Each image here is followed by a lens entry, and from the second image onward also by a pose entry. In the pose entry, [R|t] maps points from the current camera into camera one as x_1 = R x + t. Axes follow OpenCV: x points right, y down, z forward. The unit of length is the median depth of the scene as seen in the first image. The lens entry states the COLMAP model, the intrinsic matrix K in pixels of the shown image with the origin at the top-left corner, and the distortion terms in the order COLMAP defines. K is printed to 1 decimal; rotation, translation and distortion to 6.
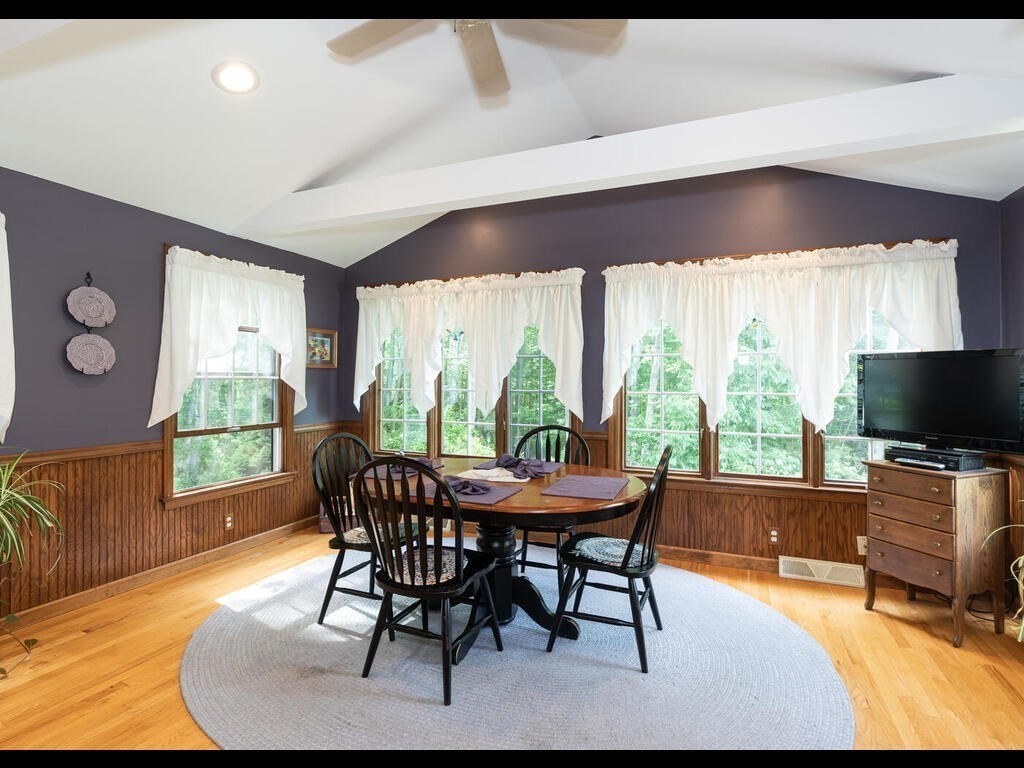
lens RADIAL K [[511.2, 0, 514.9], [0, 511.2, 371.7], [0, 0, 1]] dist [0.000653, 0.000718]
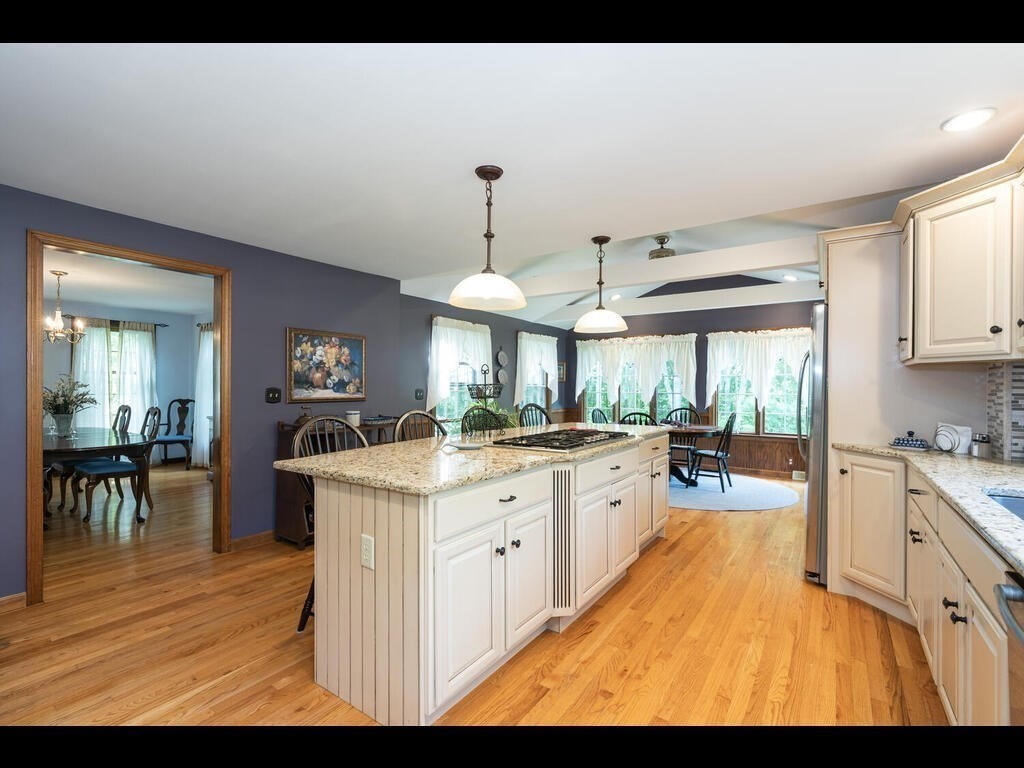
lens RADIAL K [[476.1, 0, 522.5], [0, 476.1, 388.1], [0, 0, 1]] dist [-0.009994, 0.000449]
pose [[0.983108, 0.003733, -0.182988, -0.224824], [-0.000964, 0.999884, 0.015219, -0.010768], [0.183023, -0.014785, 0.982997, -1.117810]]
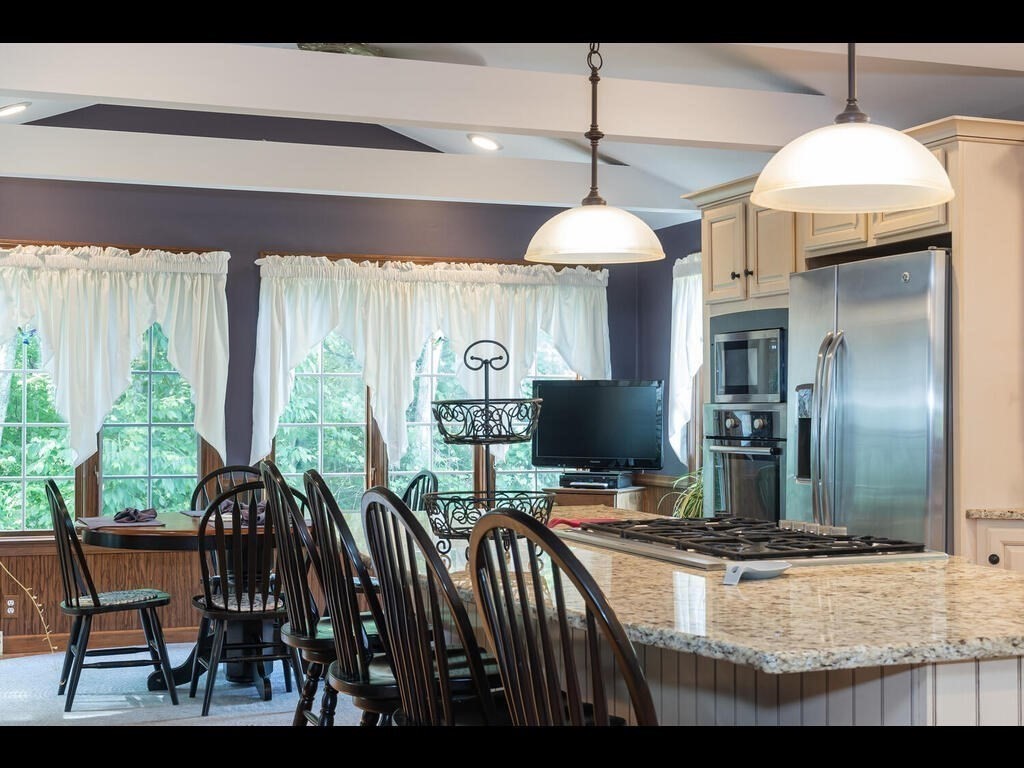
lens RADIAL K [[1523.4, 0, 589.7], [0, 1523.4, 384.9], [0, 0, 1]] dist [0.018943, -0.071354]
pose [[0.697313, 0.010330, 0.716693, -1.157919], [-0.008800, 0.999944, -0.005851, -0.008558], [-0.716713, -0.002227, 0.697364, -0.947115]]
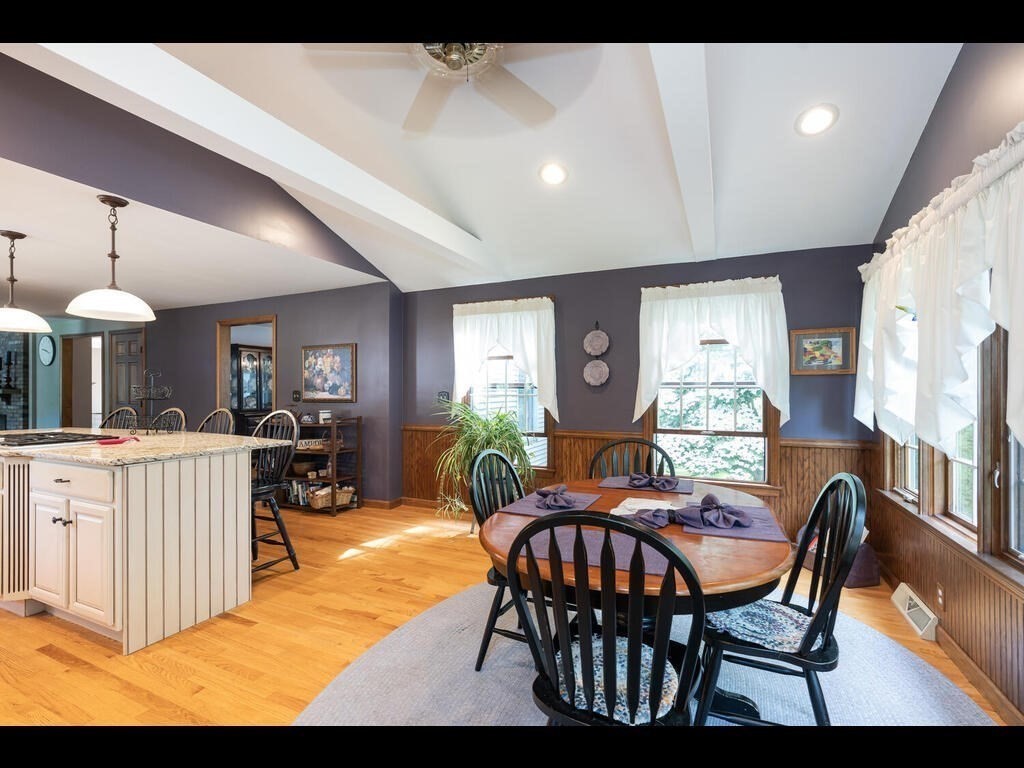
lens RADIAL K [[476.1, 0, 522.5], [0, 476.1, 388.1], [0, 0, 1]] dist [-0.009994, 0.000449]
pose [[-0.029258, -0.005205, -0.999558, 0.535965], [0.013799, 0.999889, -0.005610, 0.016379], [0.999477, -0.013957, -0.029183, 0.652930]]
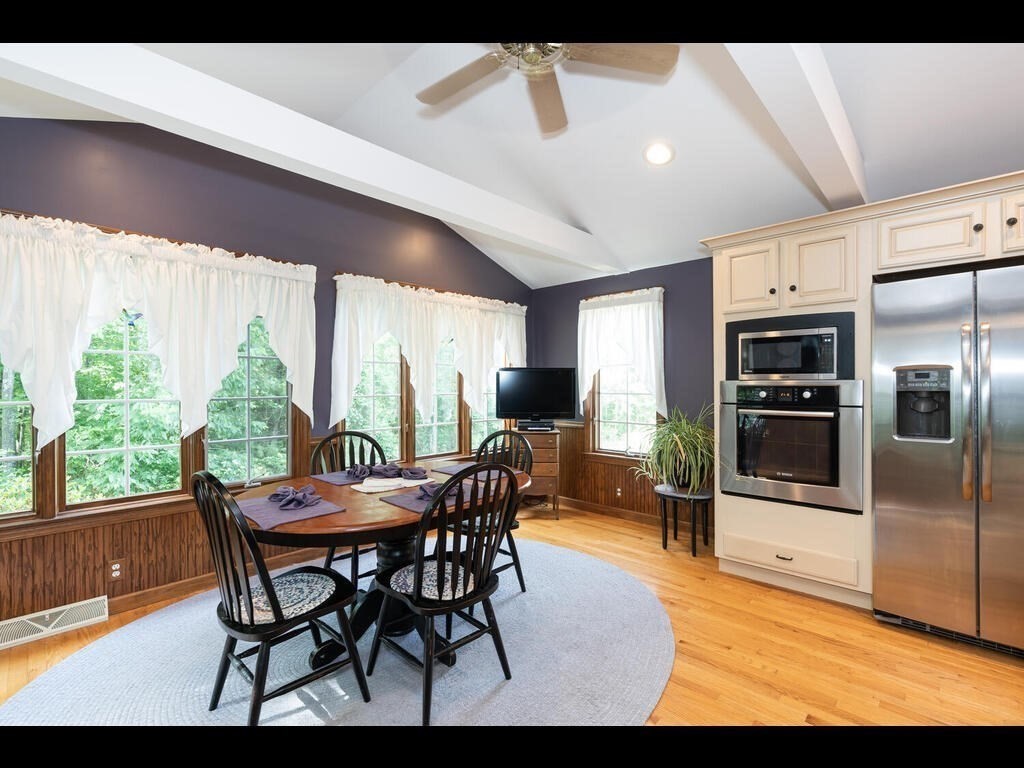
lens RADIAL K [[469.6, 0, 530.0], [0, 469.6, 385.8], [0, 0, 1]] dist [-0.002895, 0.000065]
pose [[0.344259, -0.006629, 0.938851, -0.611987], [-0.009170, 0.999904, 0.010422, 0.006521], [-0.938830, -0.012197, 0.344165, 0.353096]]
